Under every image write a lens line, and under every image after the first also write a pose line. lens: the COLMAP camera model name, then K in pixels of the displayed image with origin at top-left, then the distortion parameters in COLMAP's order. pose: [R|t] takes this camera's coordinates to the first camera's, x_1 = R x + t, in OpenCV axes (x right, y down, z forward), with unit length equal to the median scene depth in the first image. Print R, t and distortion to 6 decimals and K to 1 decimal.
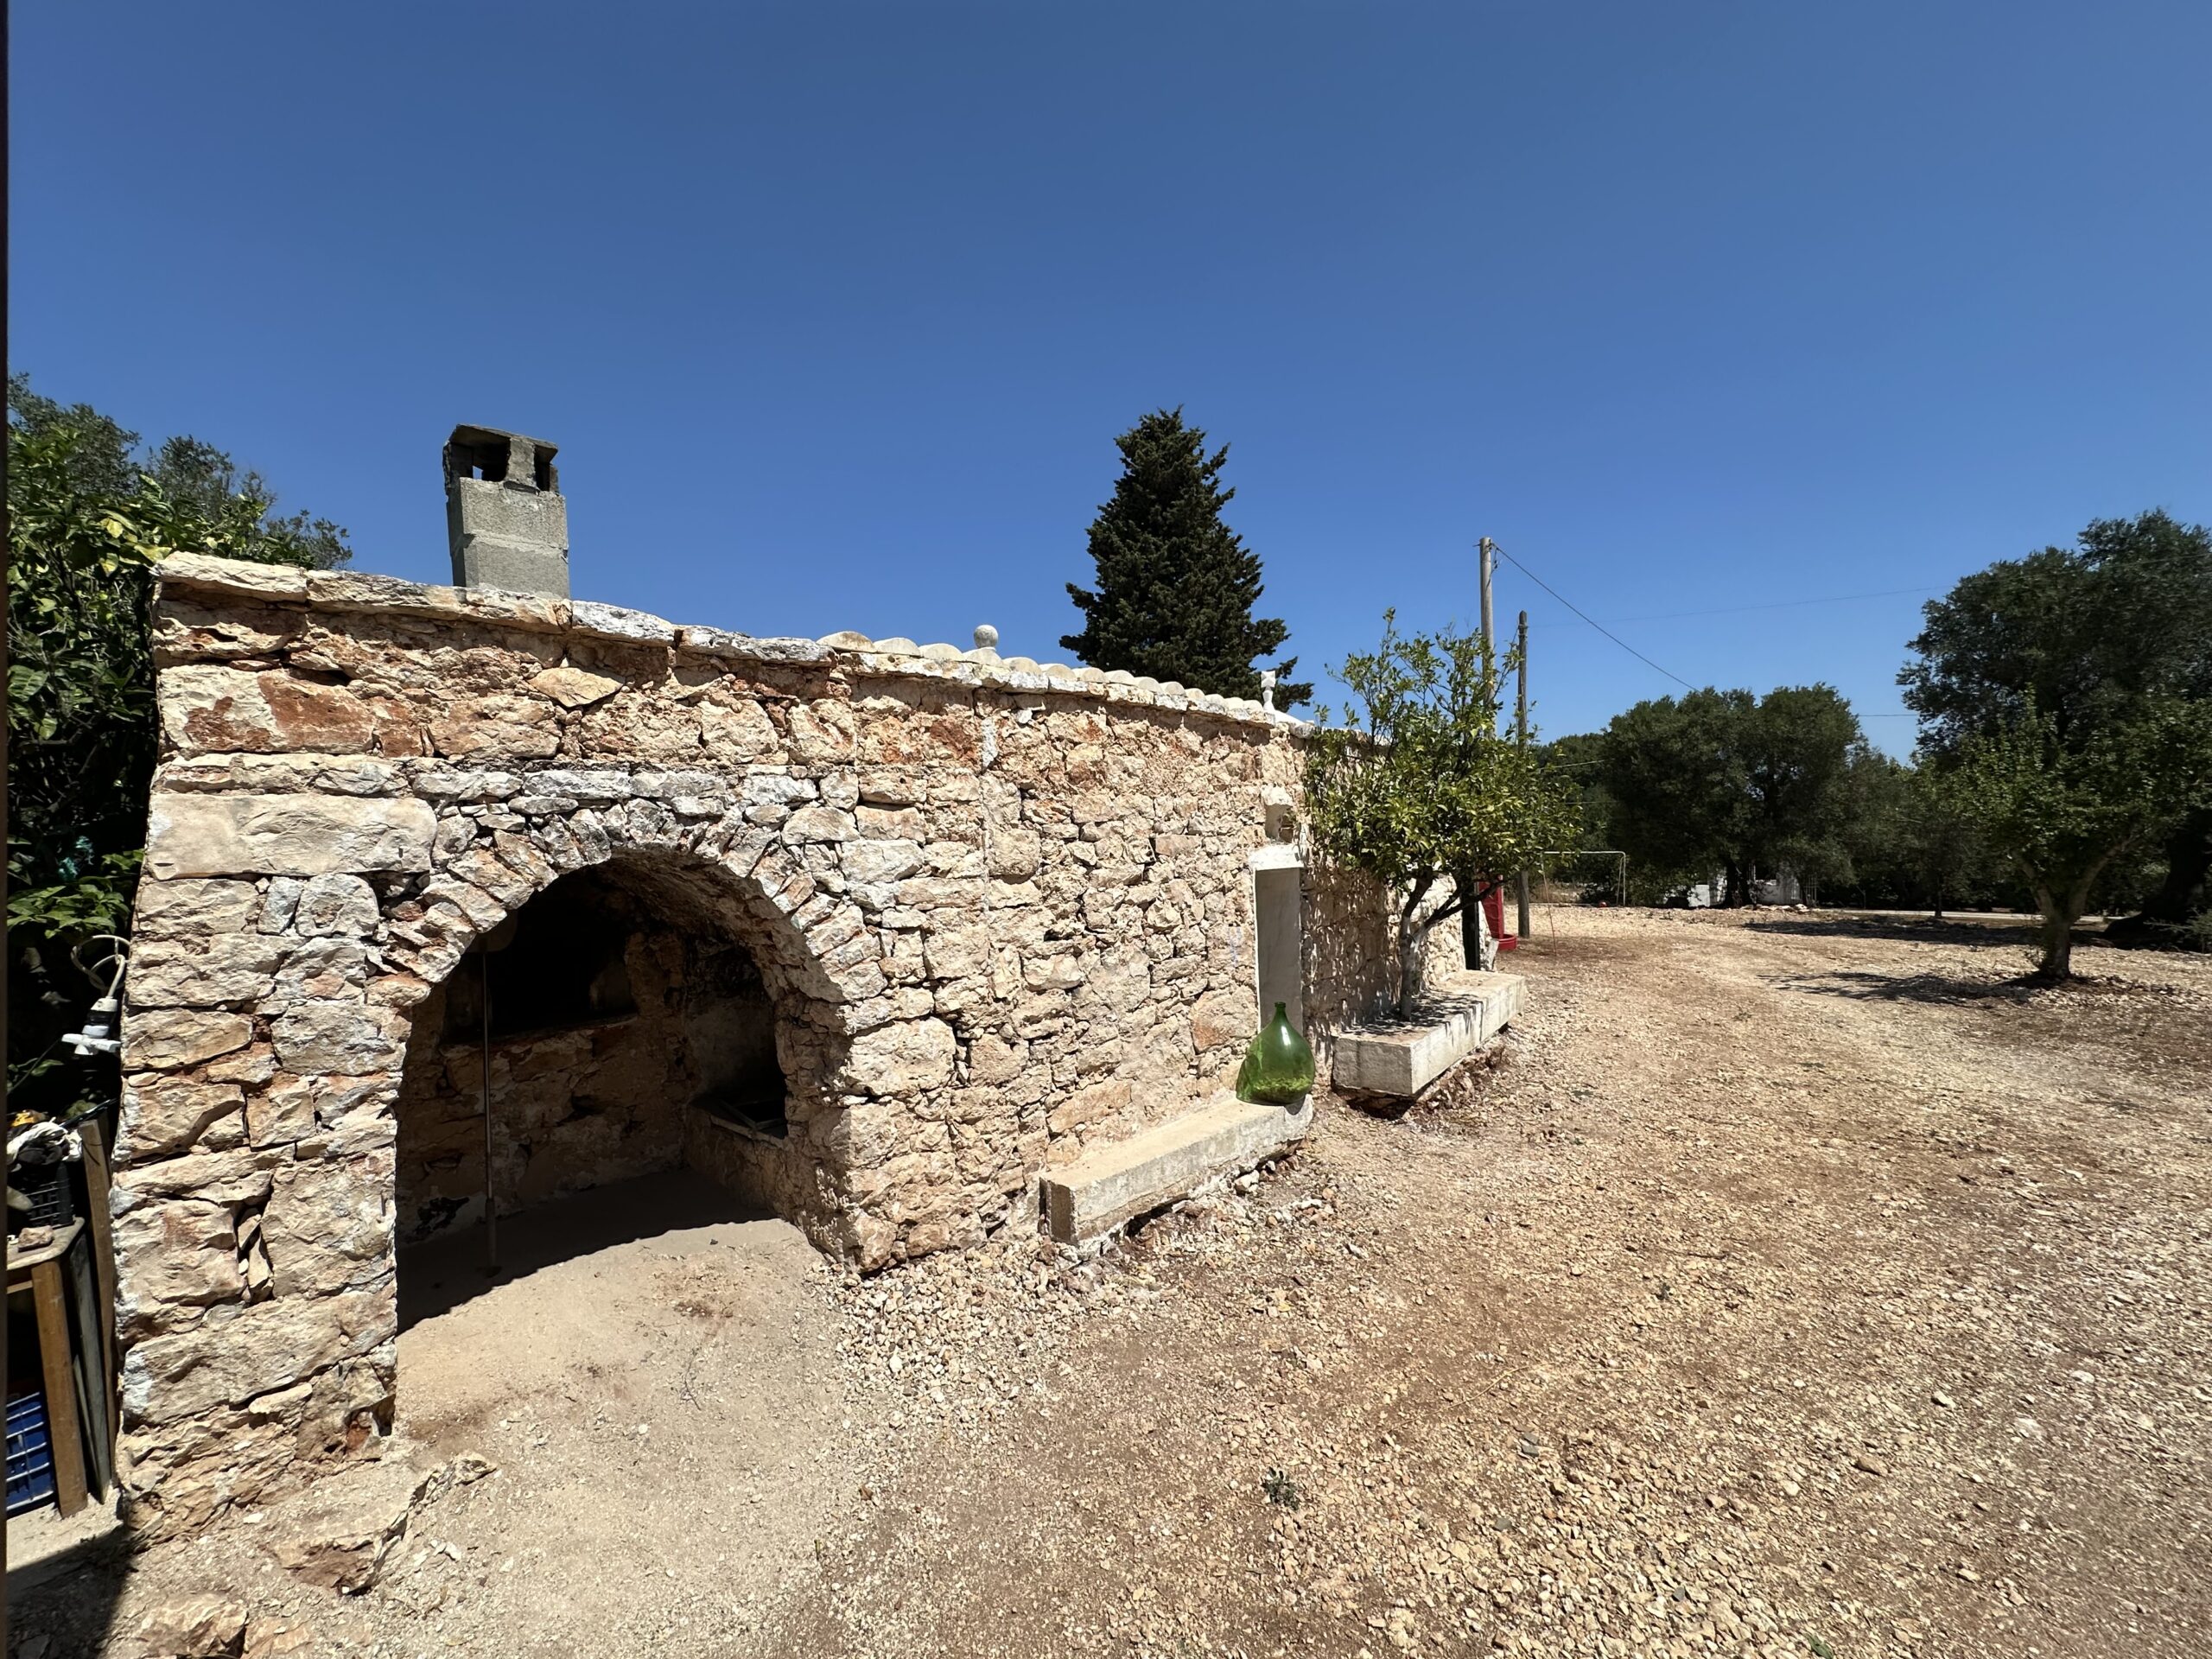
lens RADIAL K [[882.1, 0, 1104.8], [0, 882.1, 830.1], [0, 0, 1]] dist [-0.003156, 0.000827]
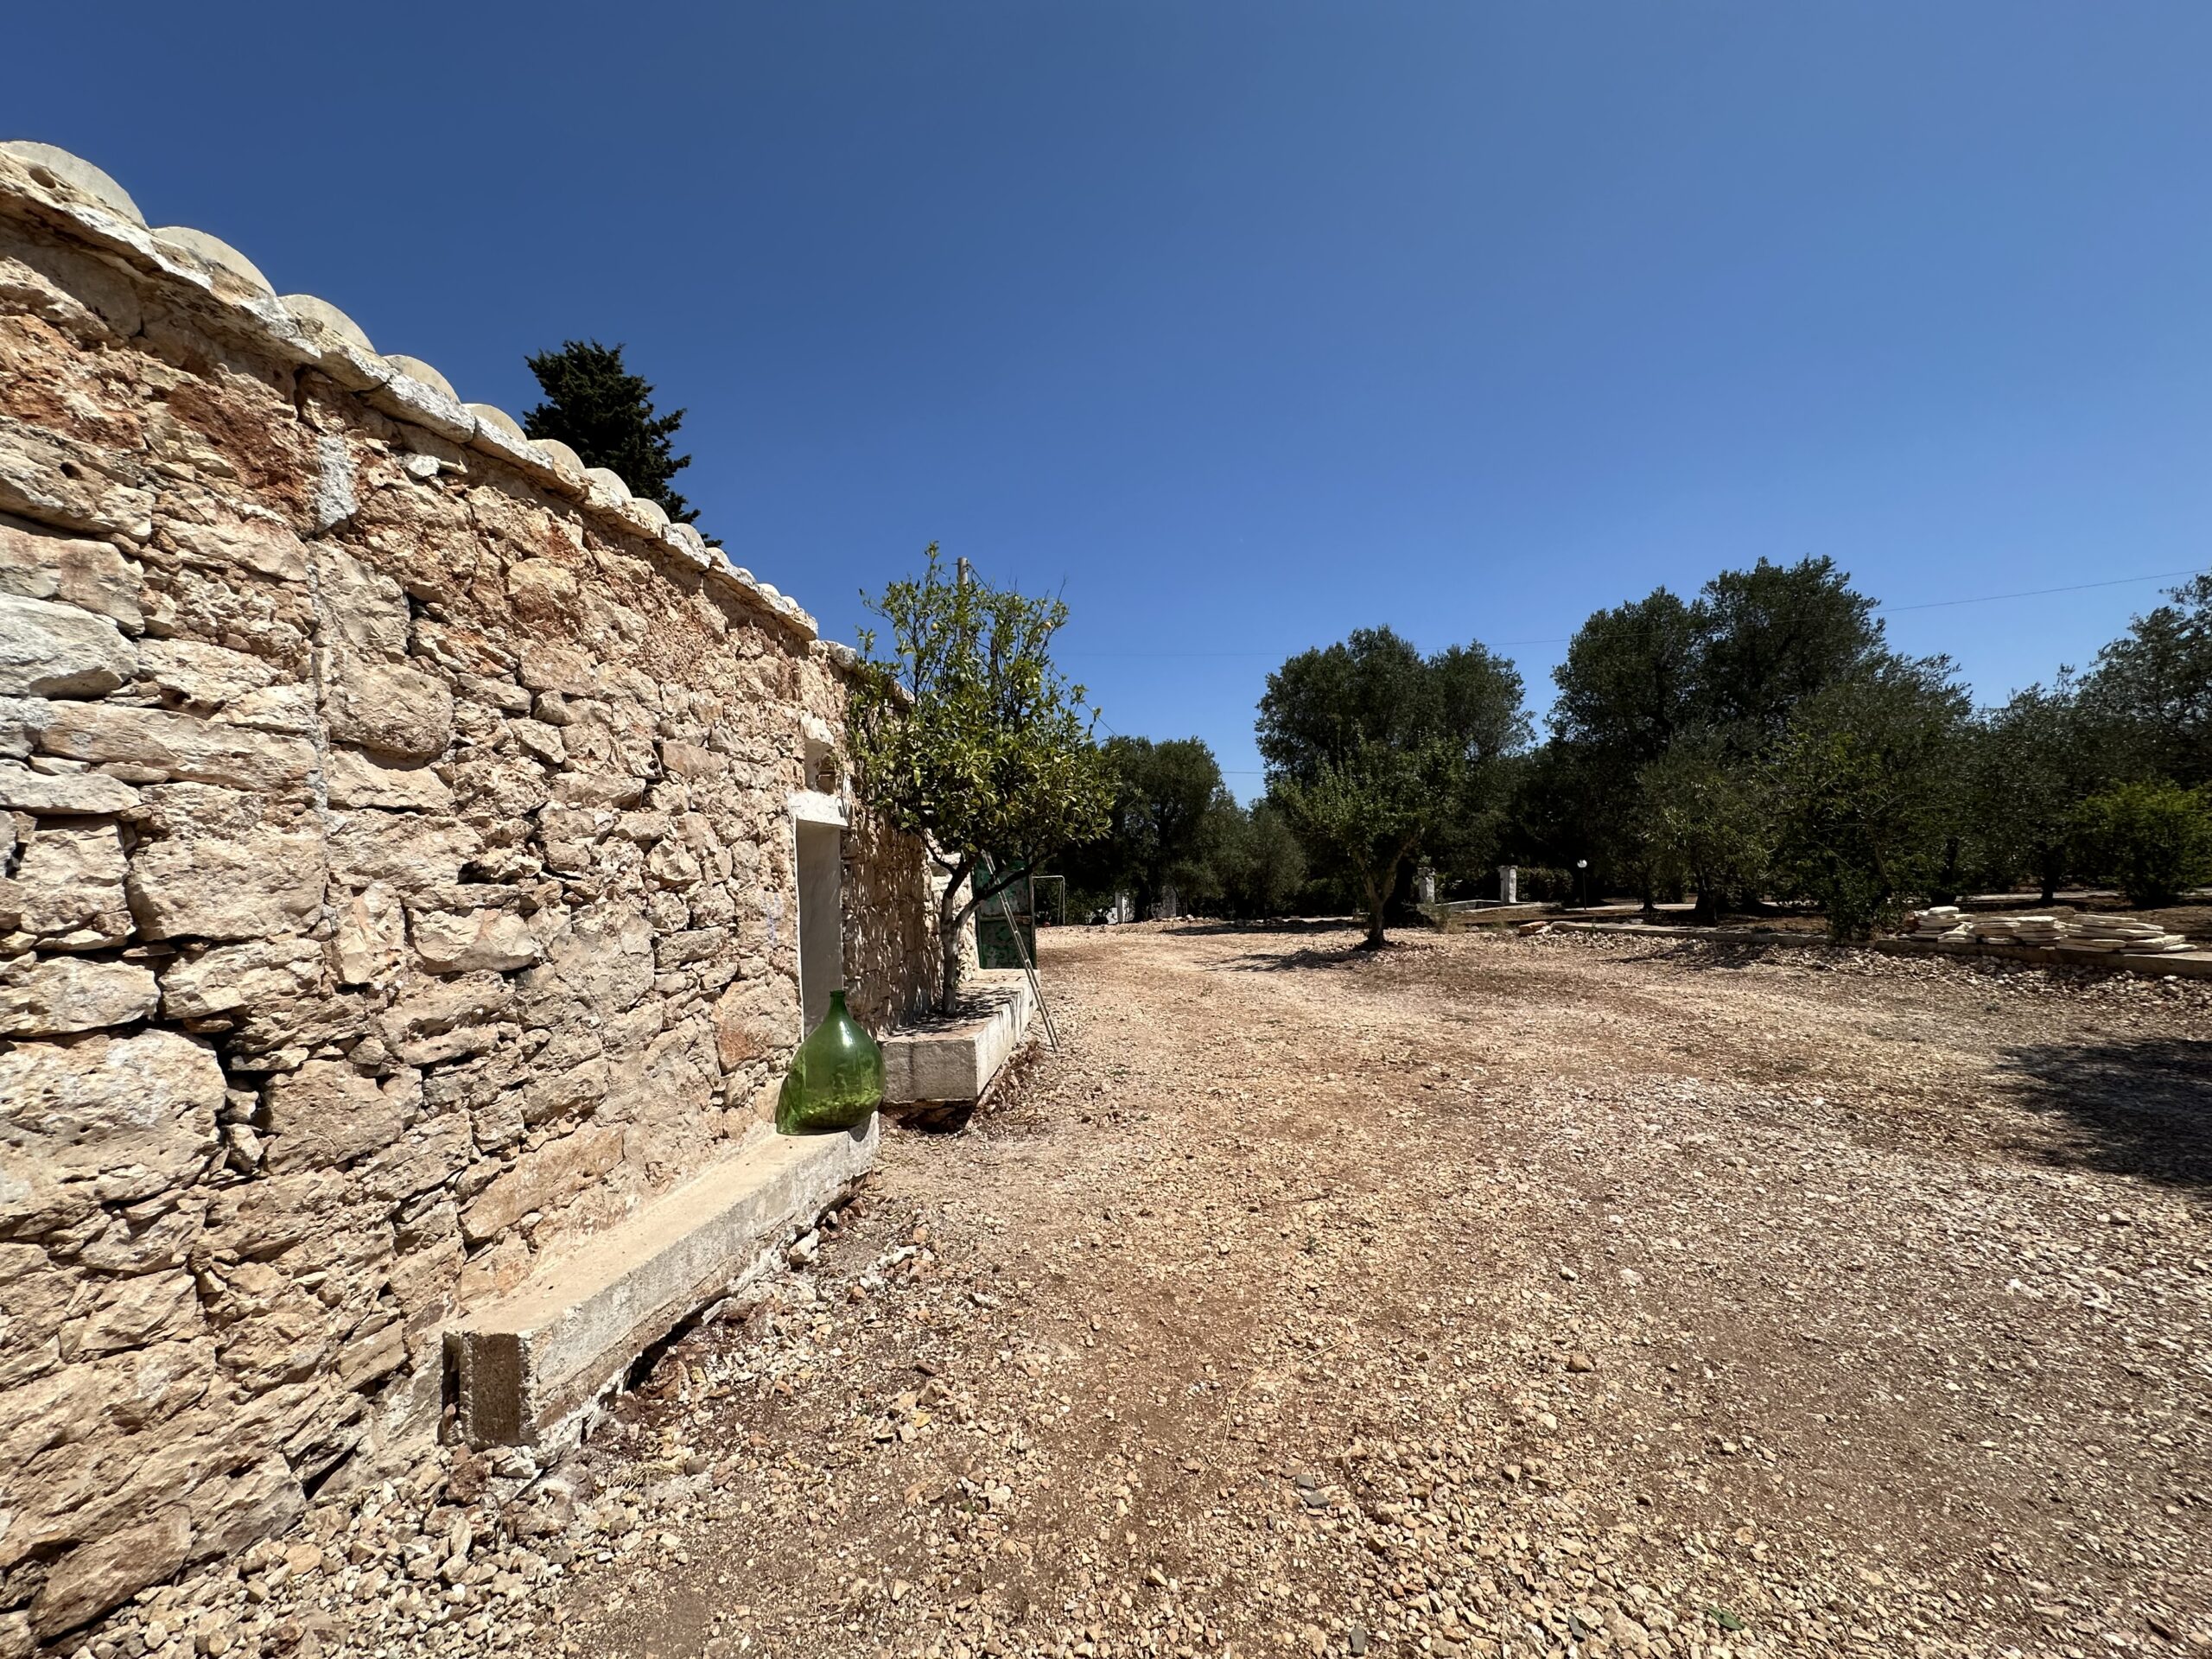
lens RADIAL K [[882.1, 0, 1108.1], [0, 882.1, 828.6], [0, 0, 1]] dist [-0.003156, 0.000827]
pose [[0.816485, 0.013805, 0.577202, -0.059960], [0.018574, 0.998569, -0.050158, 0.136882], [-0.577068, 0.051675, 0.815060, 0.352831]]
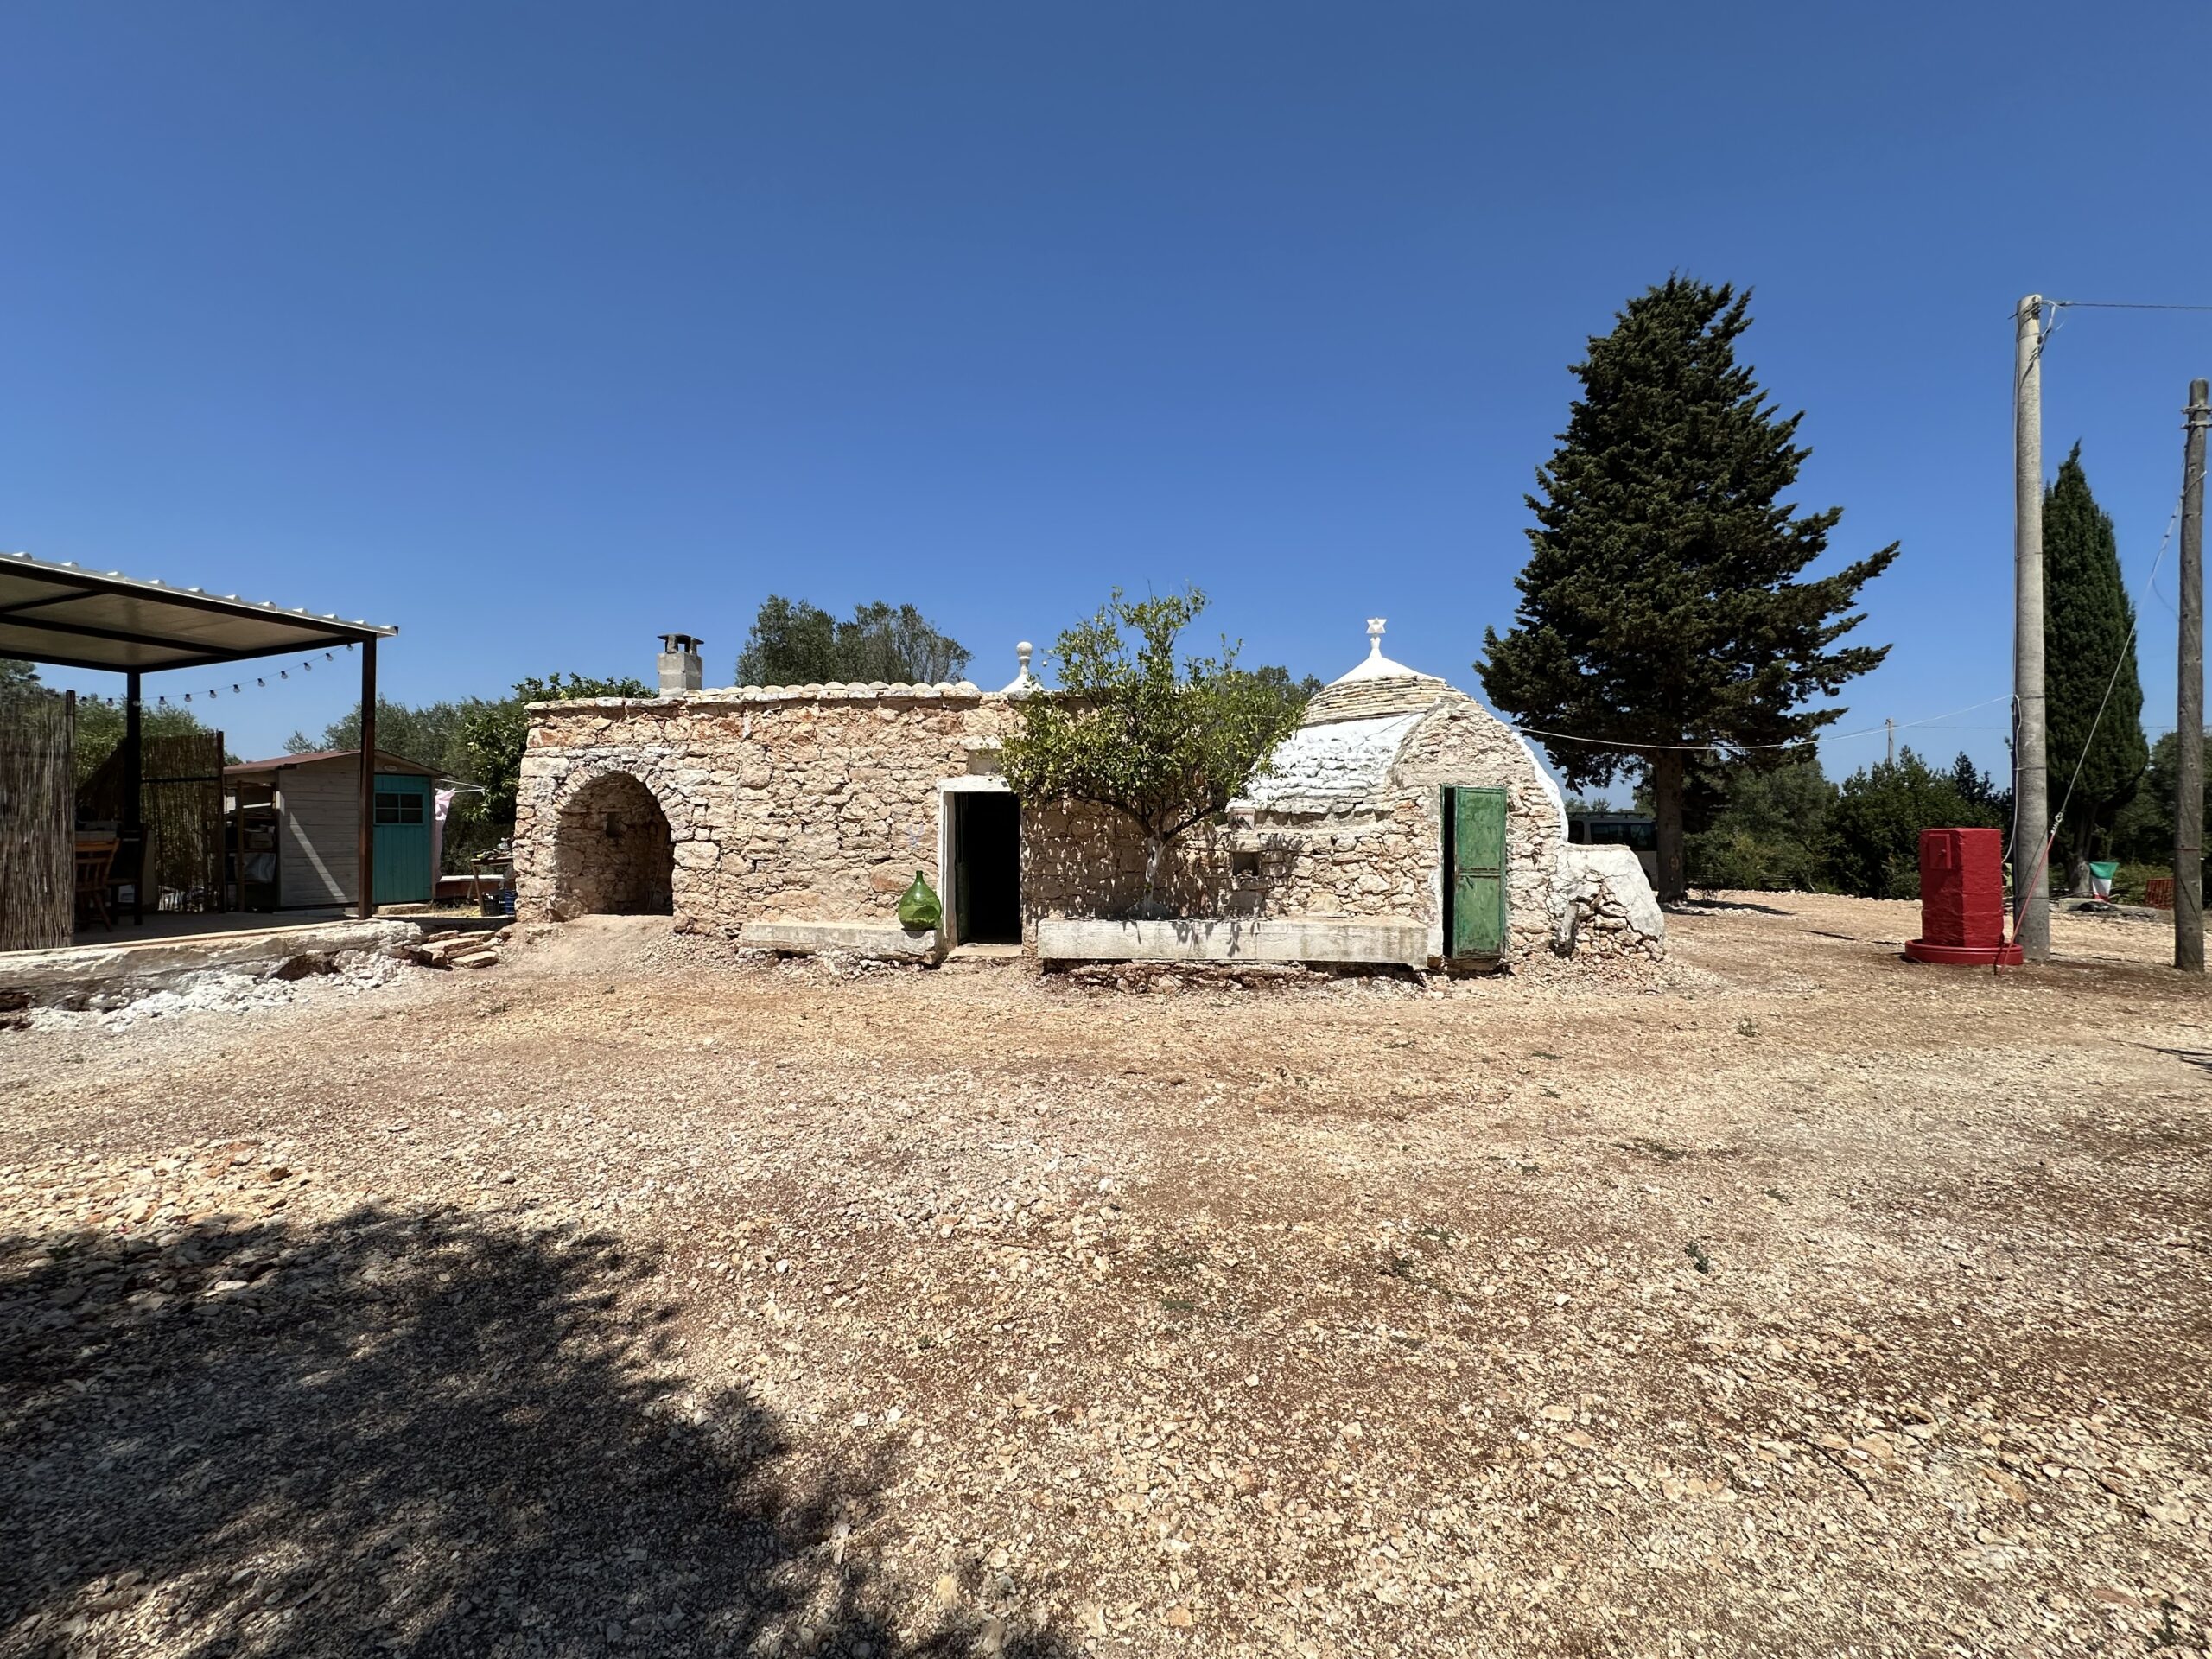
lens RADIAL K [[882.1, 0, 1115.2], [0, 882.1, 830.5], [0, 0, 1]] dist [-0.003156, 0.000827]
pose [[0.561344, 0.019426, -0.827354, 2.348986], [-0.007570, 0.999803, 0.018339, 0.120744], [0.827548, -0.004032, 0.561381, 0.526080]]
